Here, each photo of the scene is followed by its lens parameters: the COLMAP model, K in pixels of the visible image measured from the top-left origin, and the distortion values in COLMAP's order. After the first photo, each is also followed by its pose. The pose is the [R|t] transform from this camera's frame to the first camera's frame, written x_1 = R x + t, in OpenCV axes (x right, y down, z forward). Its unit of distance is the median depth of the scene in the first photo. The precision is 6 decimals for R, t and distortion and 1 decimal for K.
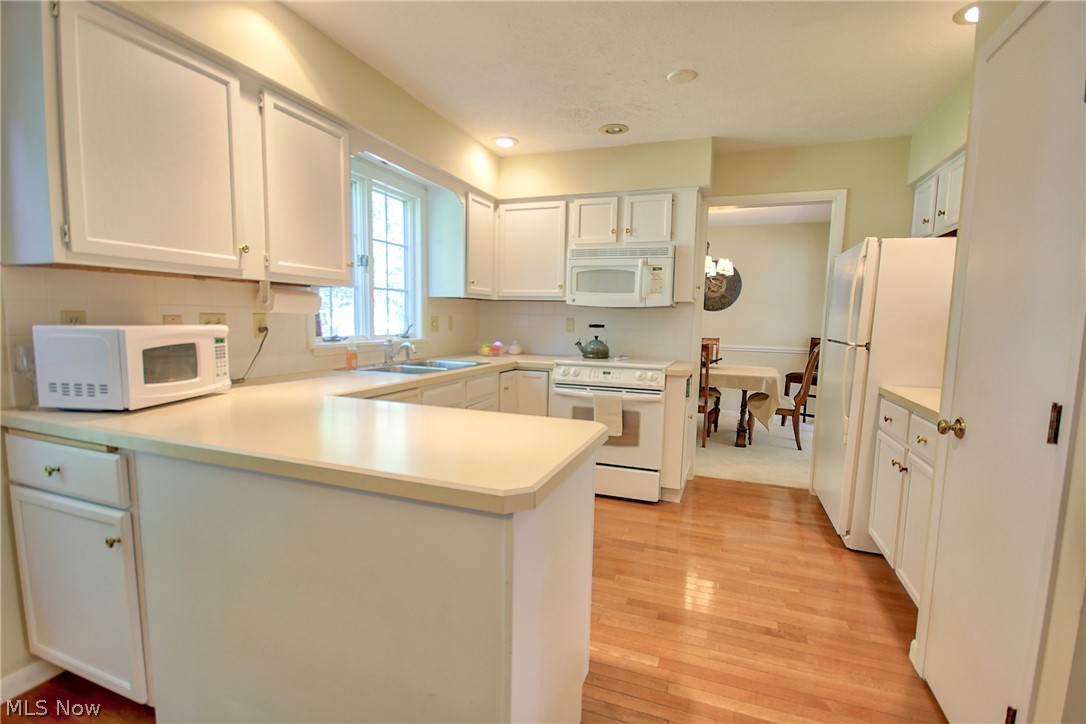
lens RADIAL K [[505.6, 0, 539.8], [0, 505.6, 373.3], [0, 0, 1]] dist [0.001522, 0.000072]
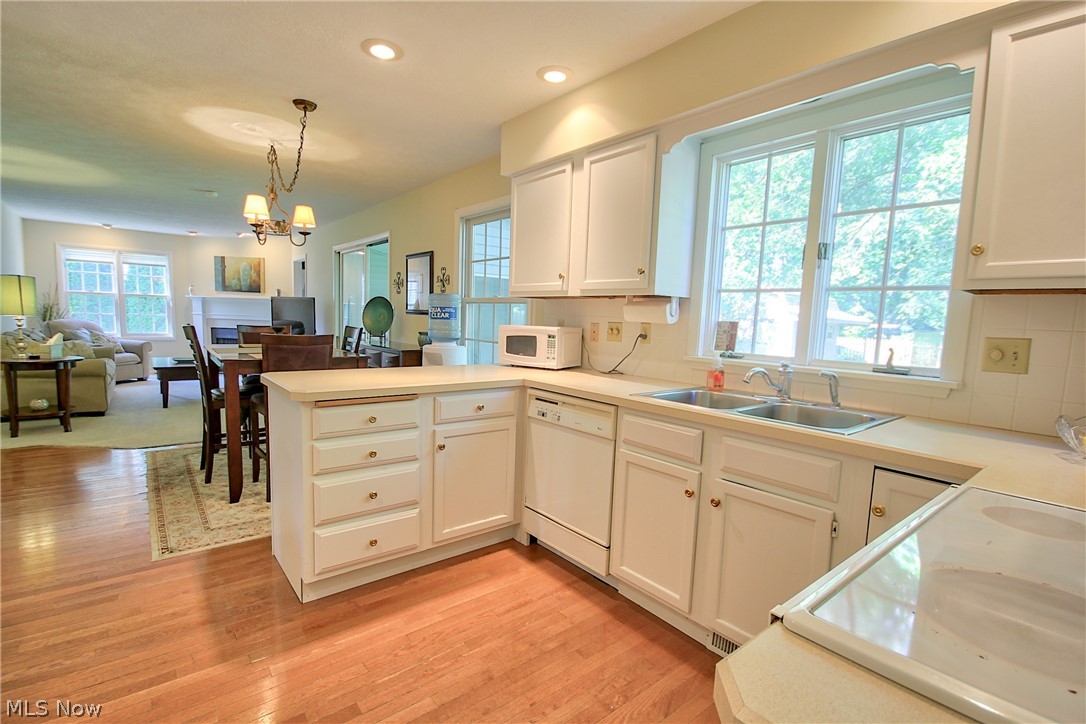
lens RADIAL K [[505.6, 0, 539.8], [0, 505.6, 373.3], [0, 0, 1]] dist [0.001522, 0.000072]
pose [[-0.494028, 0.052048, -0.867887, 0.768108], [-0.146665, 0.978913, 0.142193, -0.172697], [0.856986, 0.197536, -0.475977, 1.746957]]
